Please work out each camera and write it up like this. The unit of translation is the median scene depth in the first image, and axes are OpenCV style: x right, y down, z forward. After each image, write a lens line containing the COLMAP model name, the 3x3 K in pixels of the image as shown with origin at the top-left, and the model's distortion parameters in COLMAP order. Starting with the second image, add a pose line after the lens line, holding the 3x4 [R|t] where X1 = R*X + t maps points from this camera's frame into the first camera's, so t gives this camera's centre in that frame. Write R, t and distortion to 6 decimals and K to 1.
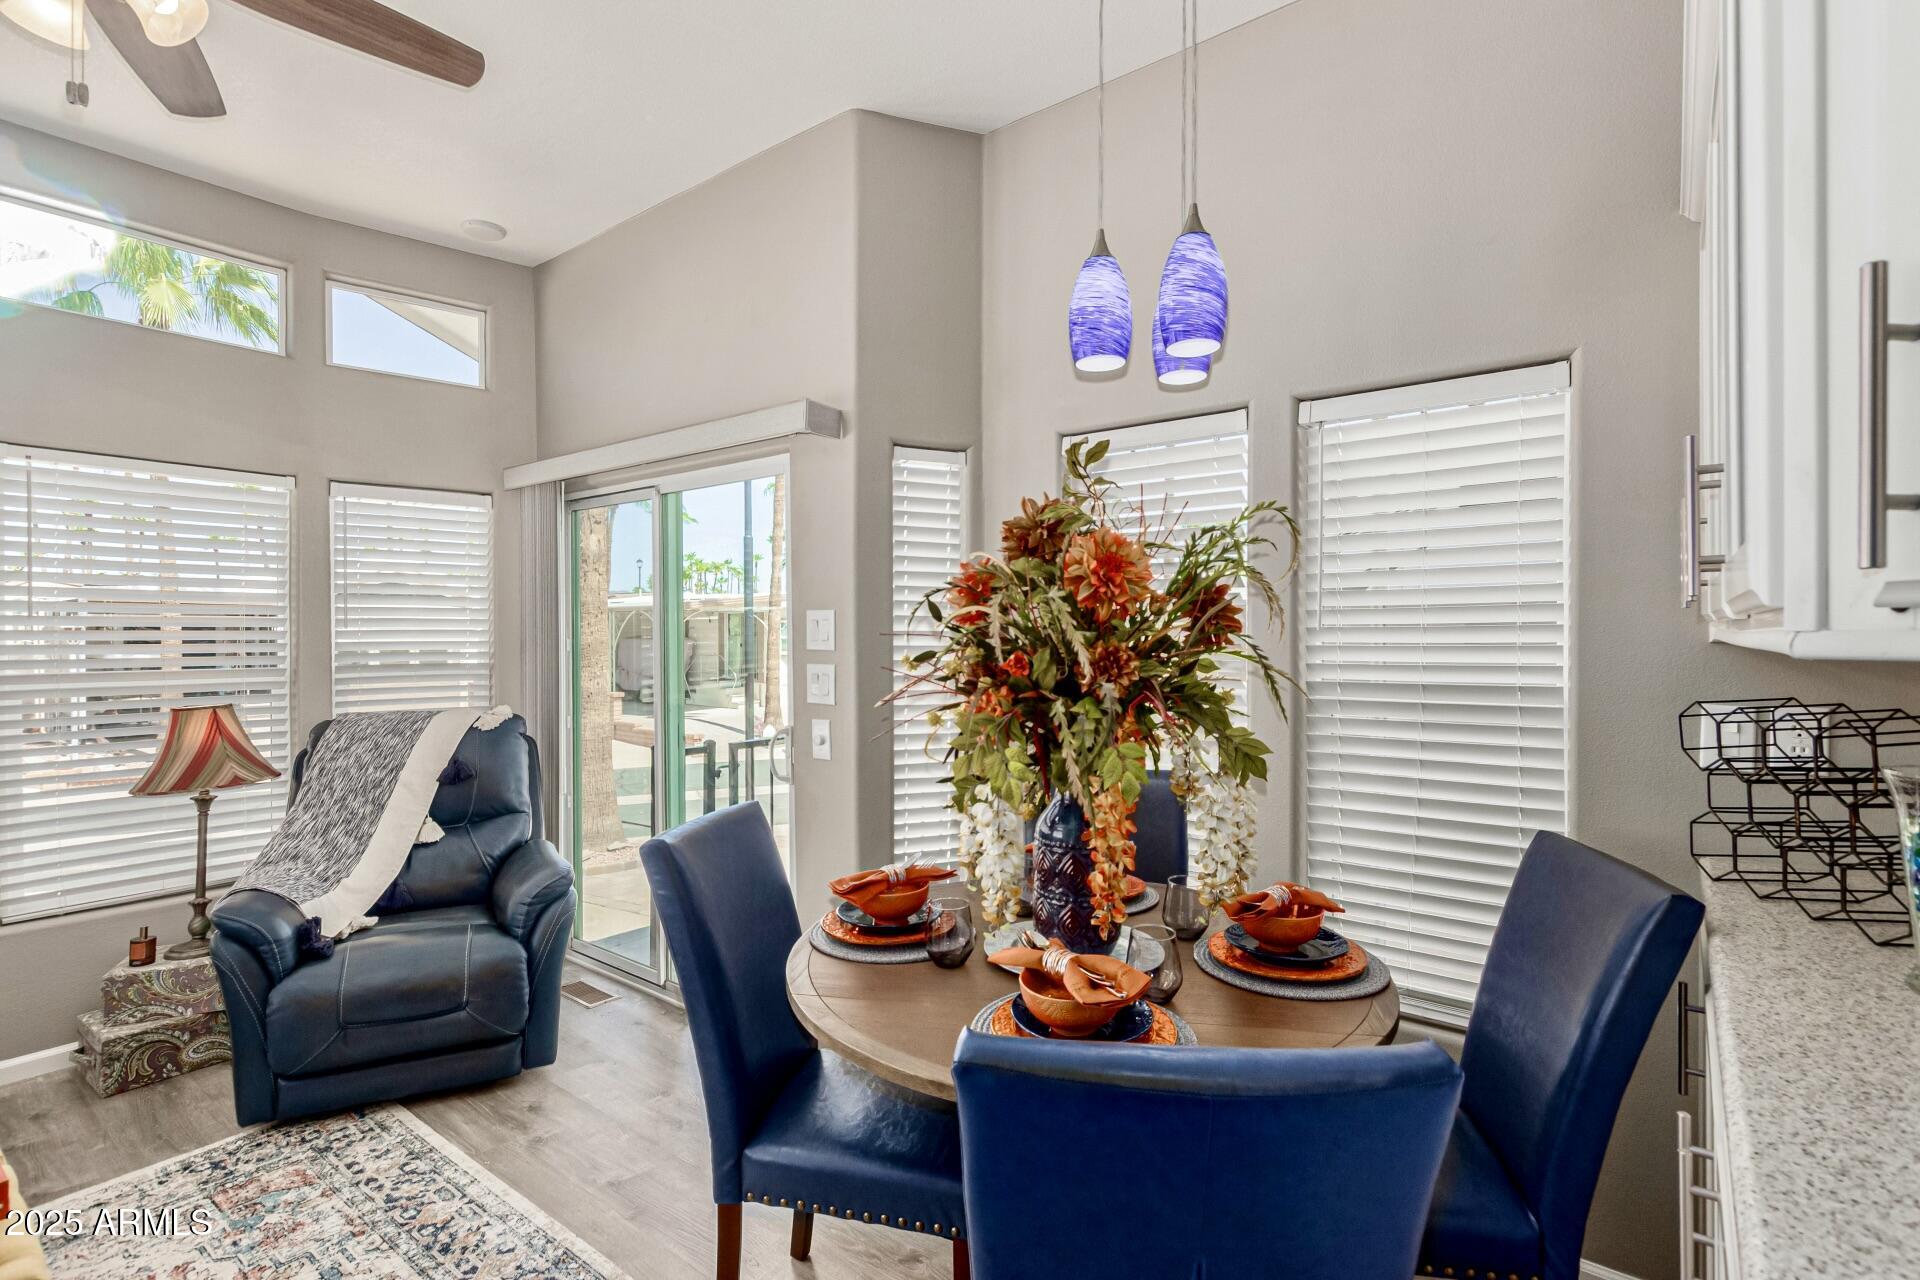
lens RADIAL K [[881.9, 0, 961.8], [0, 881.9, 641.3], [0, 0, 1]] dist [0.000943, -0.001793]
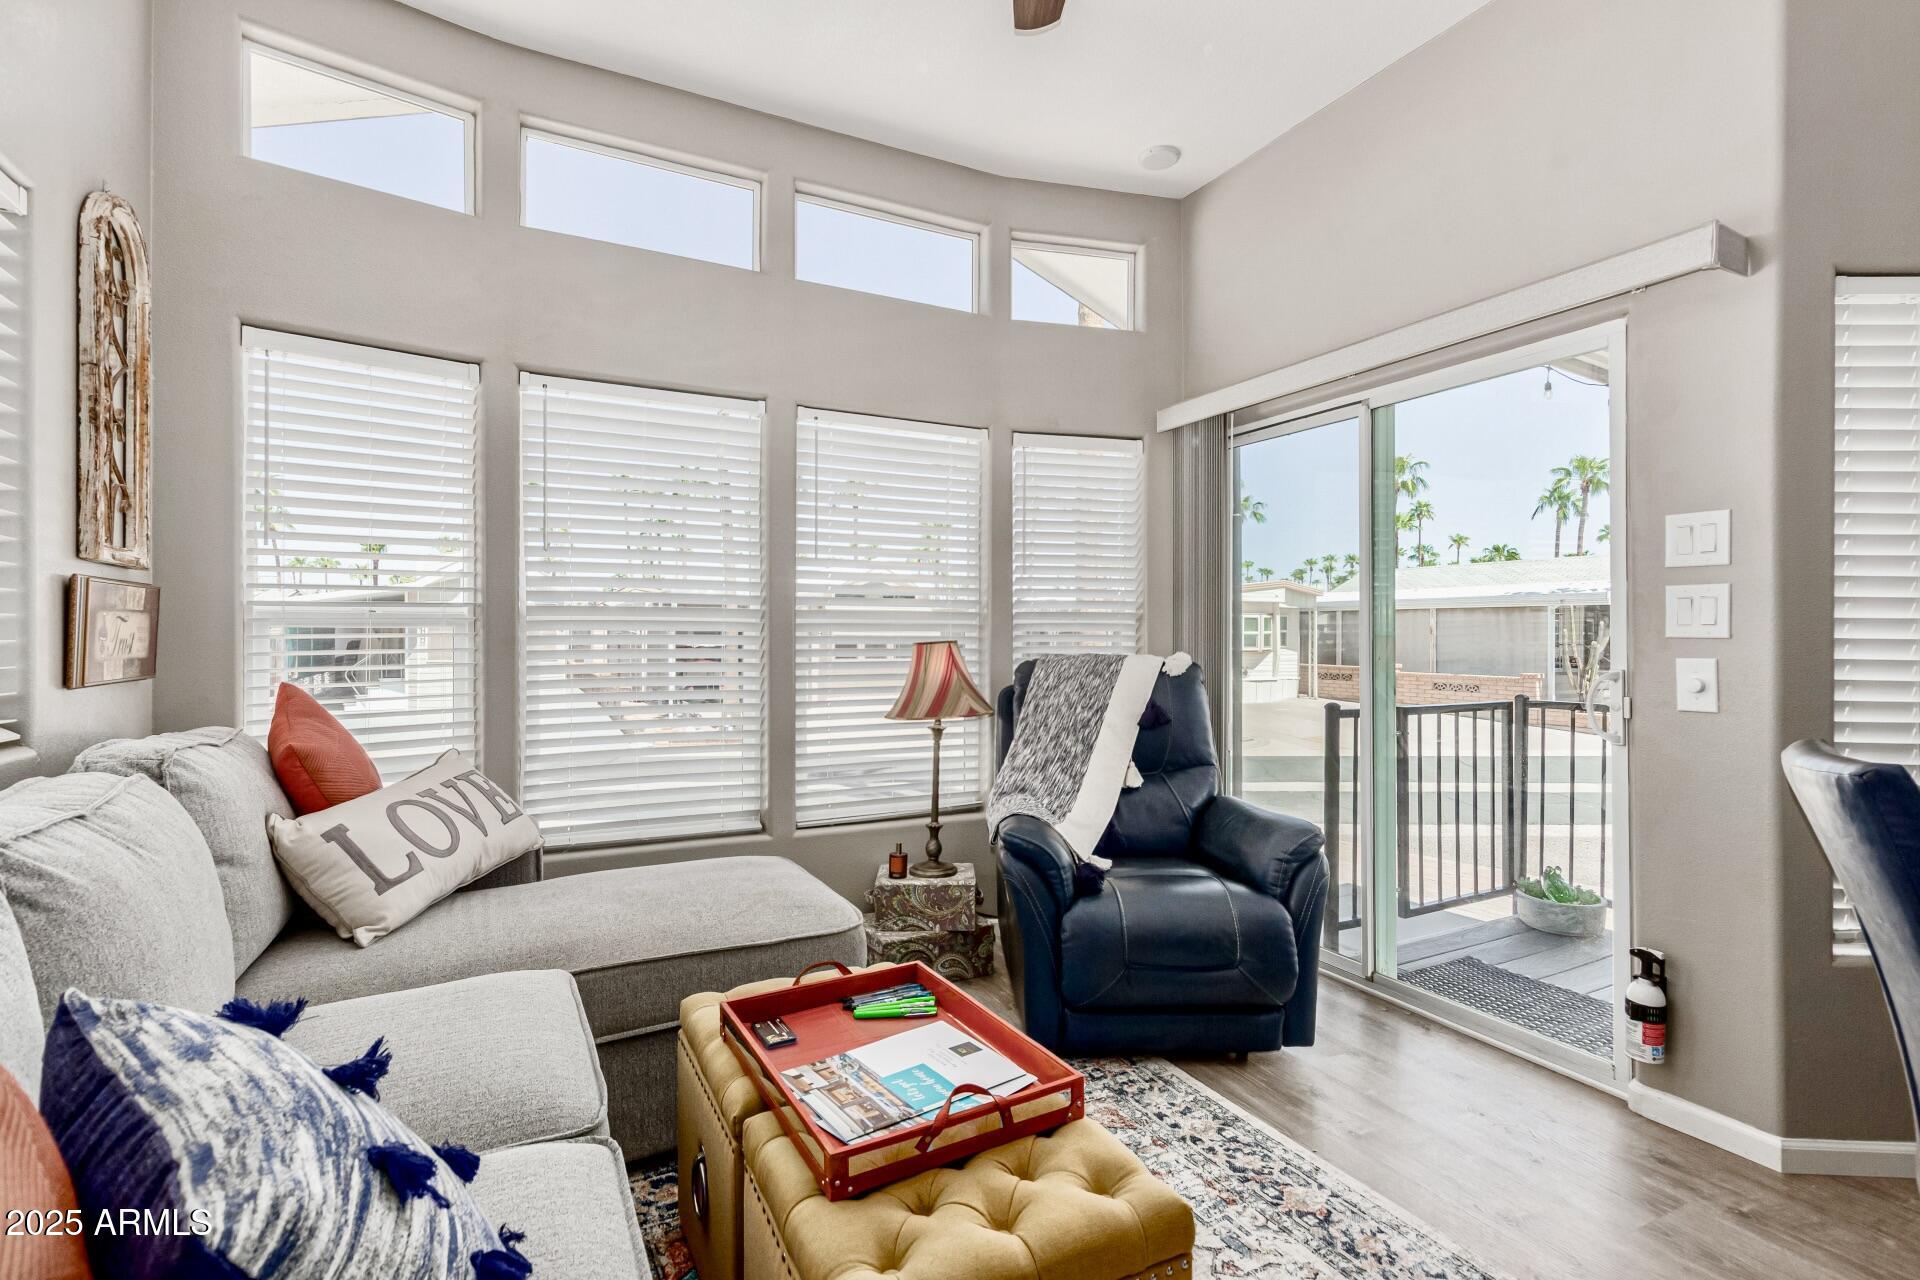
lens RADIAL K [[881.9, 0, 950.4], [0, 881.9, 636.0], [0, 0, 1]] dist [0.000943, -0.001793]
pose [[0.902134, 0.001349, -0.431454, -0.395613], [-0.005538, 0.999949, -0.008453, 0.076938], [0.431420, 0.010016, 0.902095, 0.046487]]
